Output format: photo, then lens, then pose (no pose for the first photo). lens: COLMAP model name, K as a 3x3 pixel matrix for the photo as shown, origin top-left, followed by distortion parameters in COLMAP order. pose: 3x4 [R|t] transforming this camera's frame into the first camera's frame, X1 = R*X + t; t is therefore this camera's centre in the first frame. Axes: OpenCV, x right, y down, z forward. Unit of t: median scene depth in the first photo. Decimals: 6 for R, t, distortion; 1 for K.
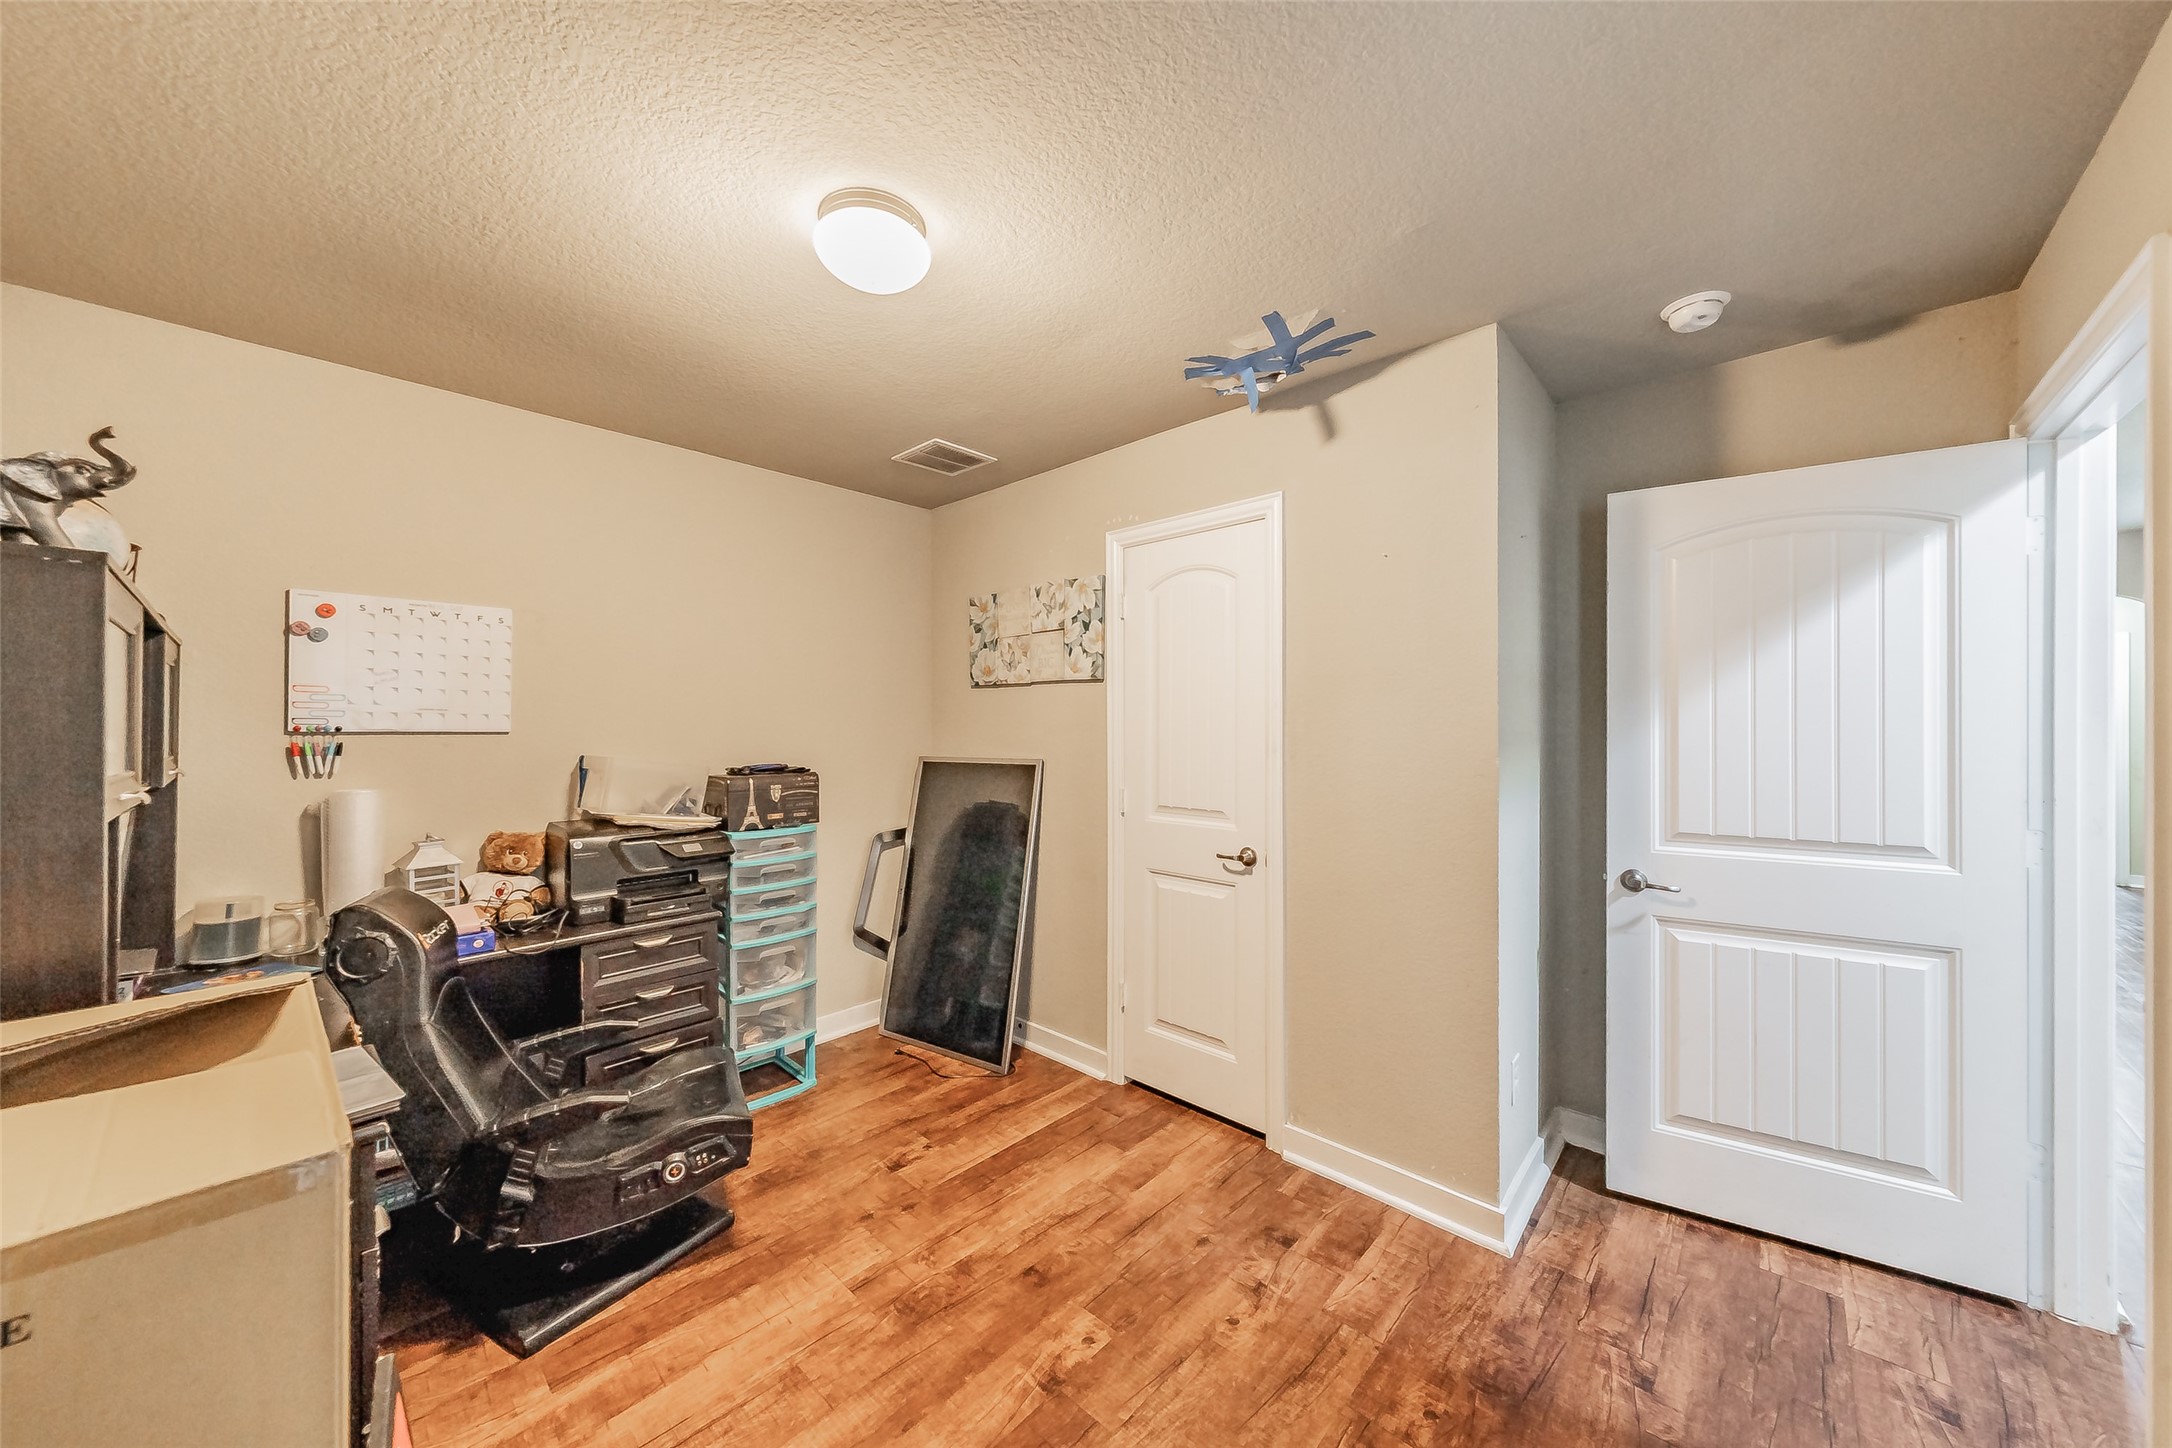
lens RADIAL K [[732.1, 0, 1119.3], [0, 732.1, 725.1], [0, 0, 1]] dist [-0.000446, -0.000020]
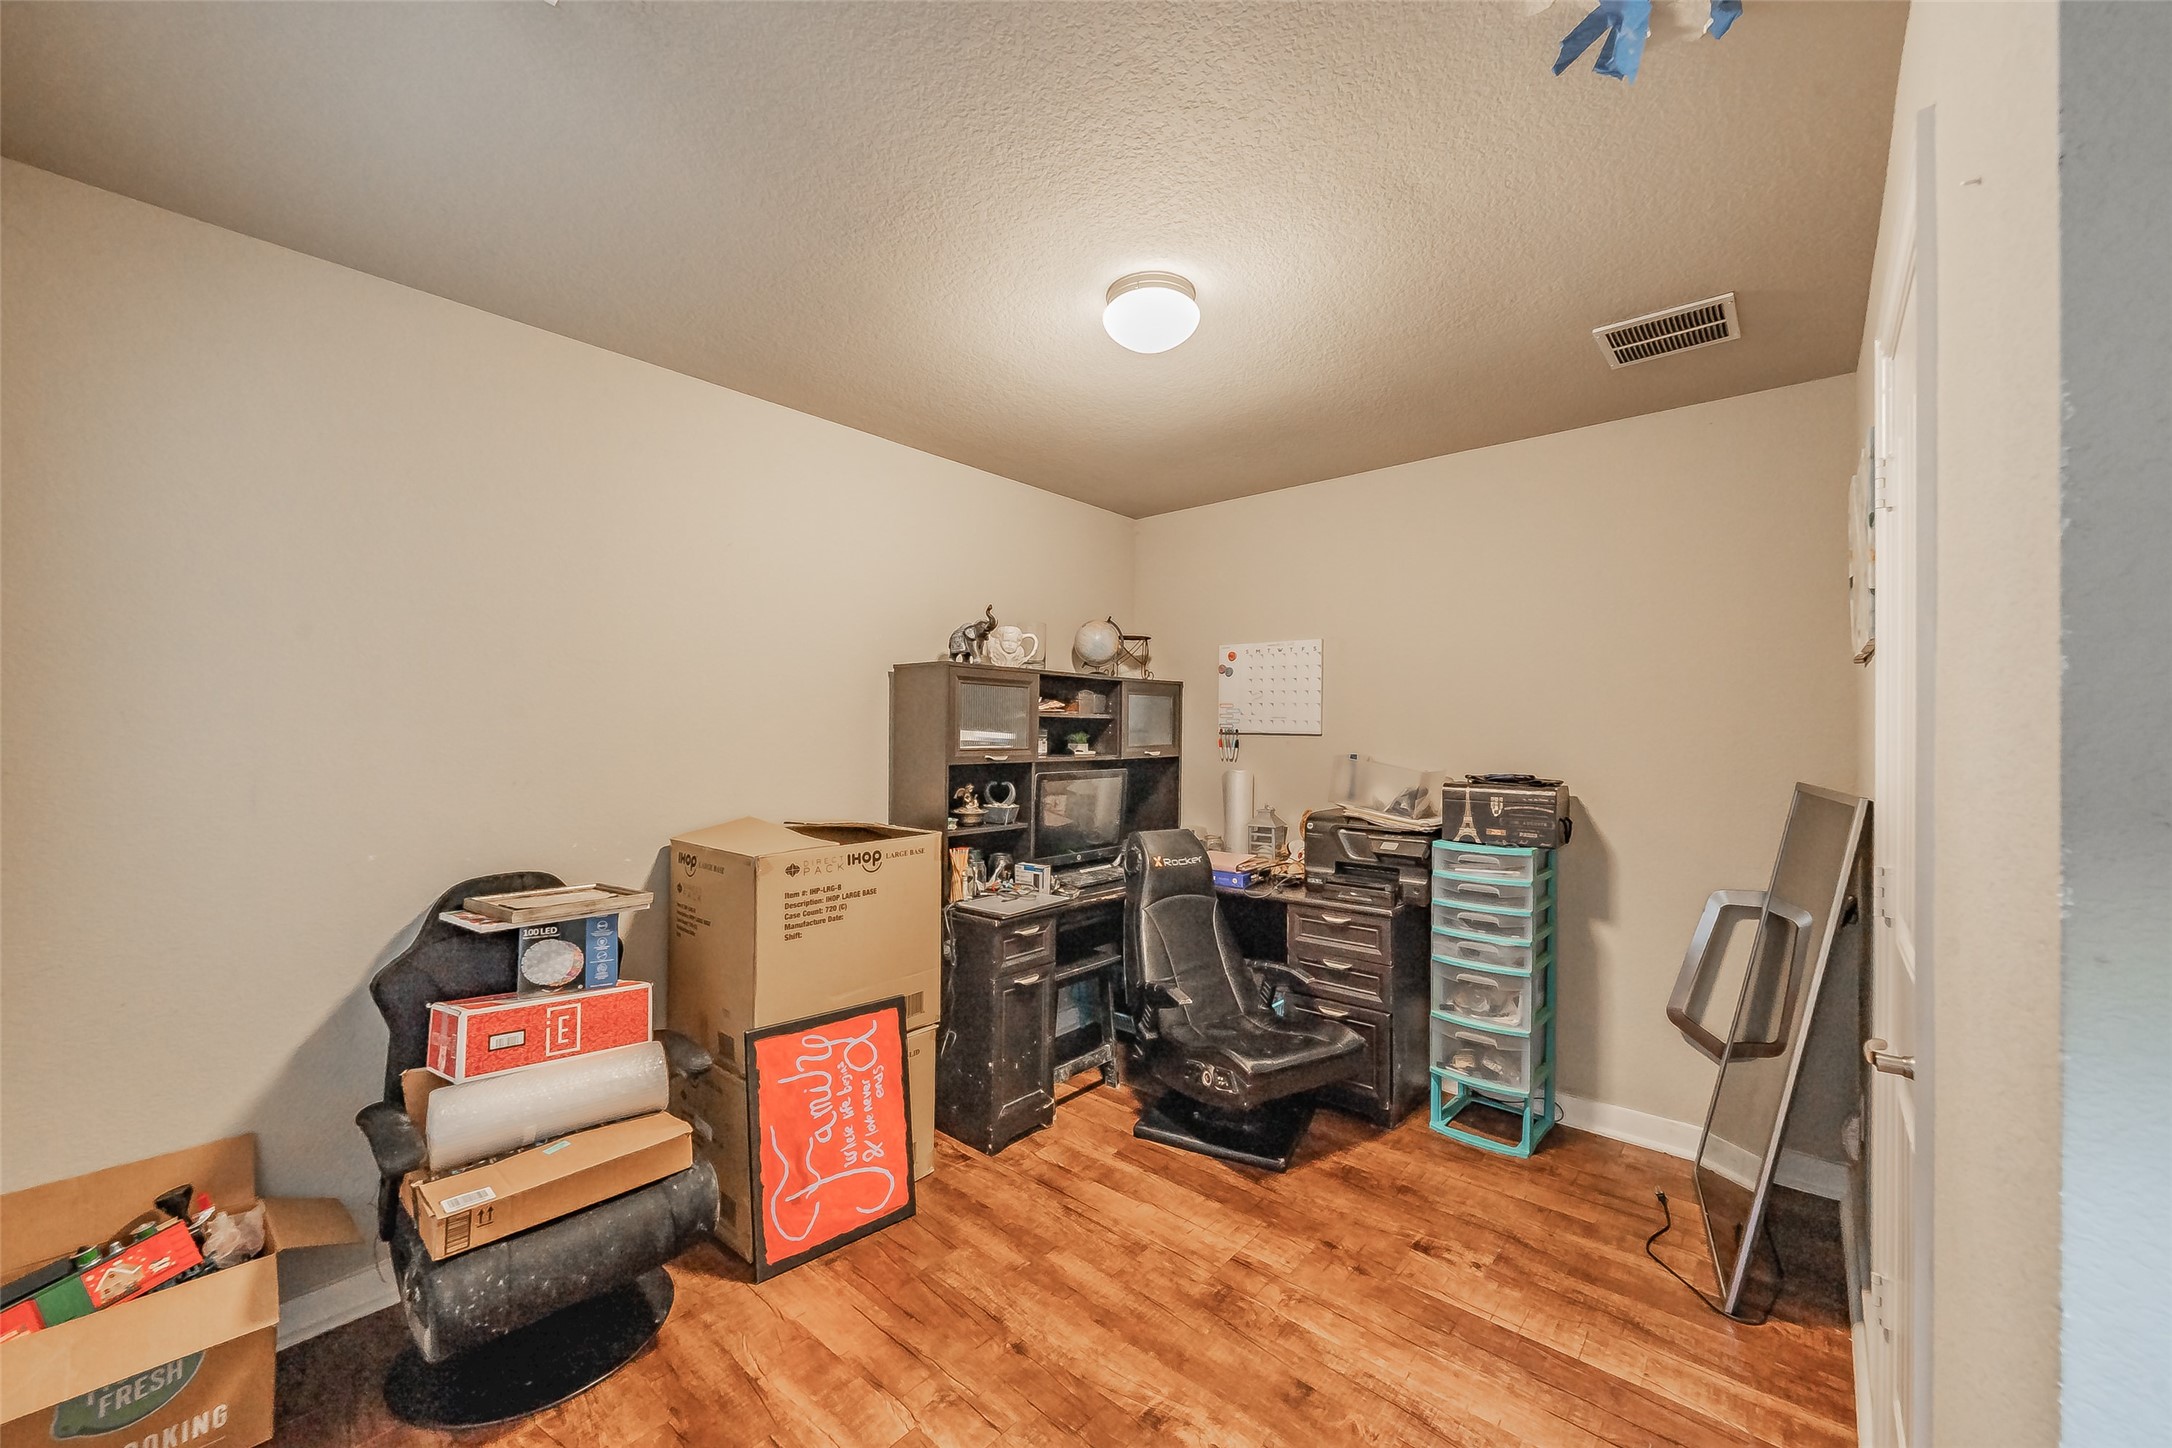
lens RADIAL K [[871.3, 0, 1124.6], [0, 871.3, 725.7], [0, 0, 1]] dist [0.000413, 0.000111]
pose [[0.033210, -0.000312, -0.999448, 0.735385], [-0.006026, 0.999982, -0.000512, -0.002997], [0.999430, 0.006040, 0.033207, 0.648415]]
